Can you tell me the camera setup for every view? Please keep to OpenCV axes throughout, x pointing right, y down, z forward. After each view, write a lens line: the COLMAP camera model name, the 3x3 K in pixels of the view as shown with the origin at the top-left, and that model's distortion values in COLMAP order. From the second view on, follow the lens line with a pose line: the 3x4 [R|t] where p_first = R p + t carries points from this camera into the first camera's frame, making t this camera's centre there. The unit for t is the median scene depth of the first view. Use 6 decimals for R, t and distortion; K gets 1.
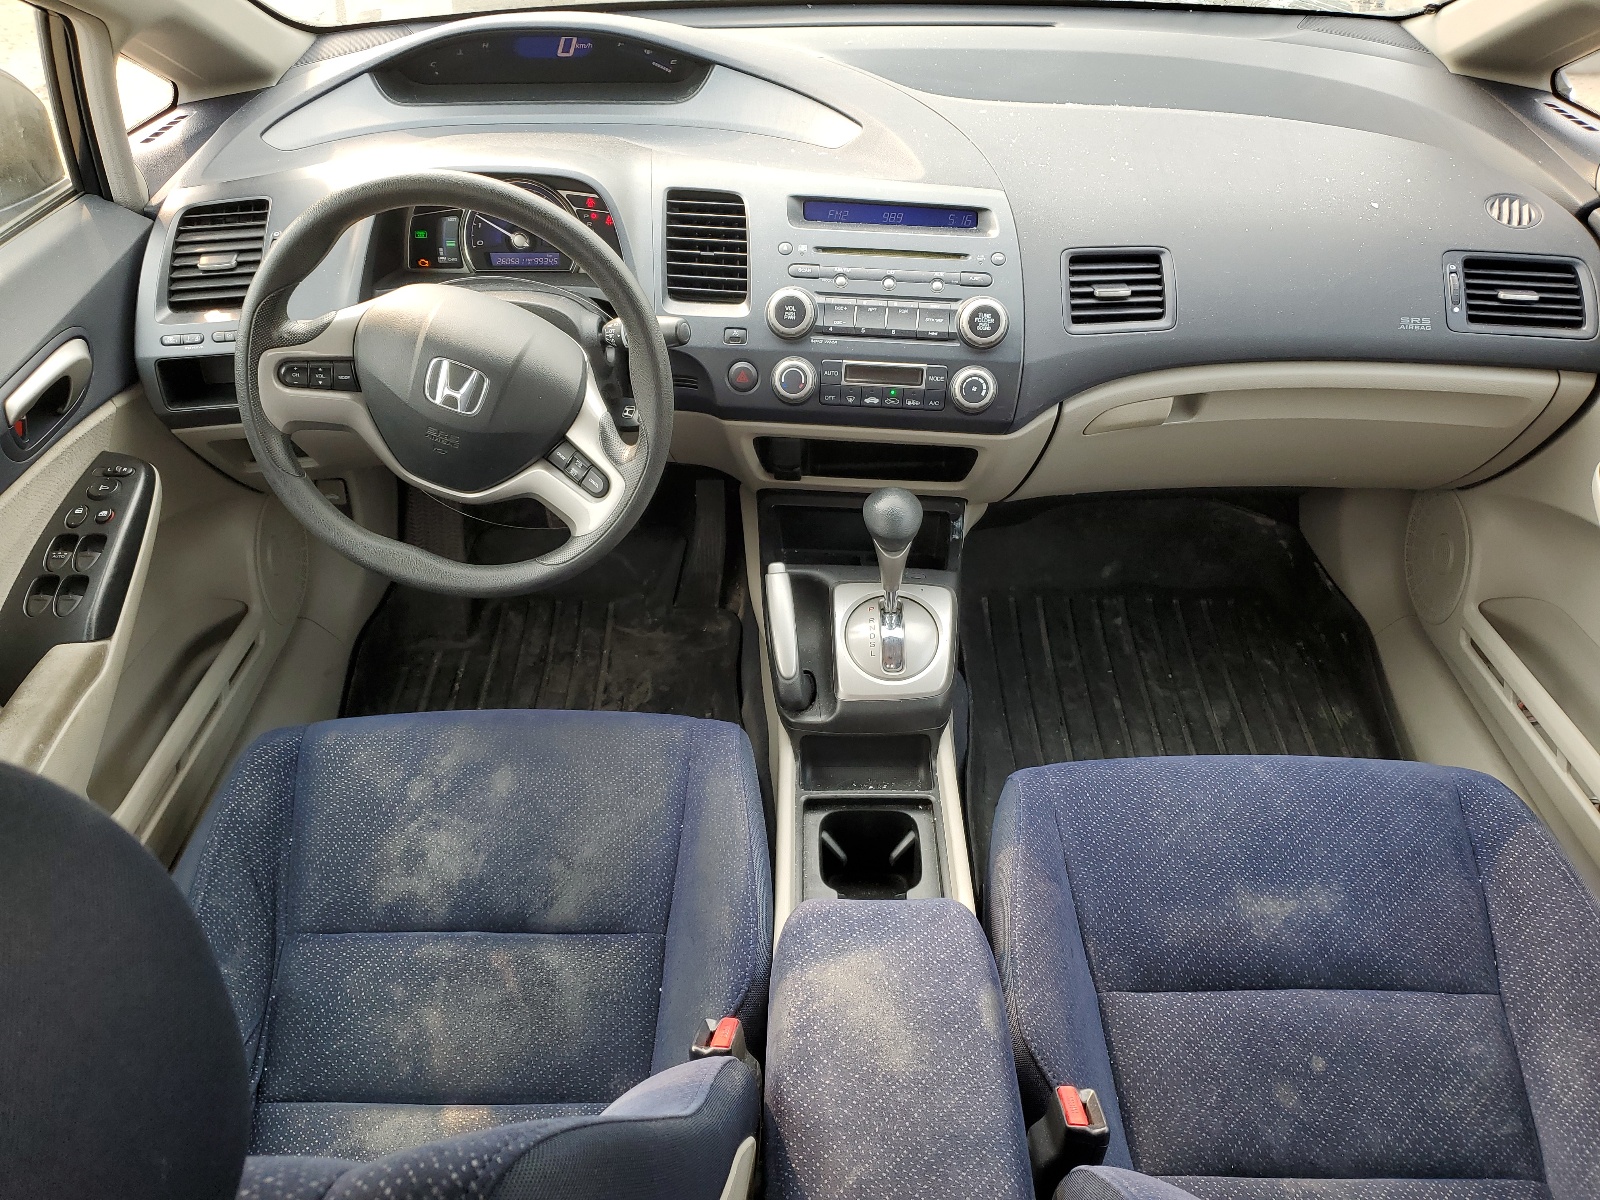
lens RADIAL K [[1199.9, 0, 805.3], [0, 1199.9, 600.4], [0, 0, 1]] dist [0.015997, 0.005013]
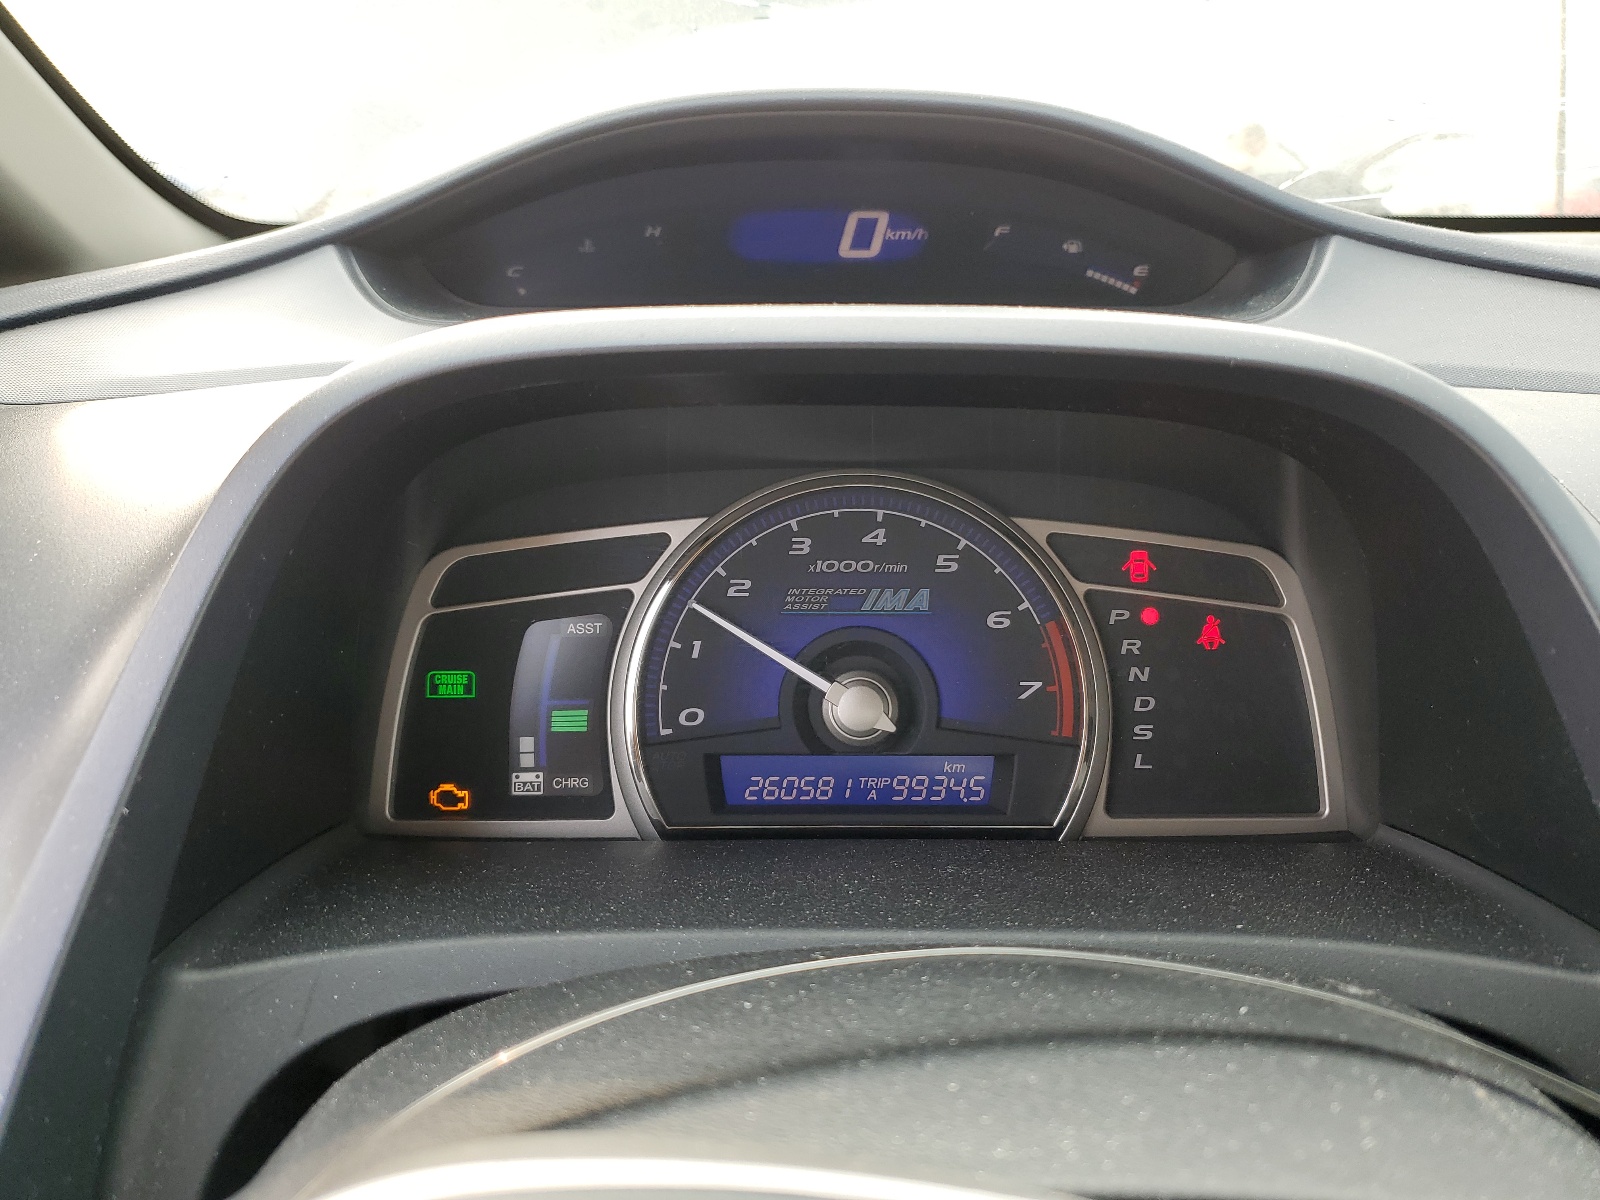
lens RADIAL K [[1199.9, 0, 798.2], [0, 1199.9, 595.2], [0, 0, 1]] dist [0.015997, 0.005013]
pose [[0.999371, 0.008517, 0.034431, -0.256563], [0.005458, 0.922250, -0.386555, -0.224901], [-0.035046, 0.386500, 0.921623, 0.762892]]
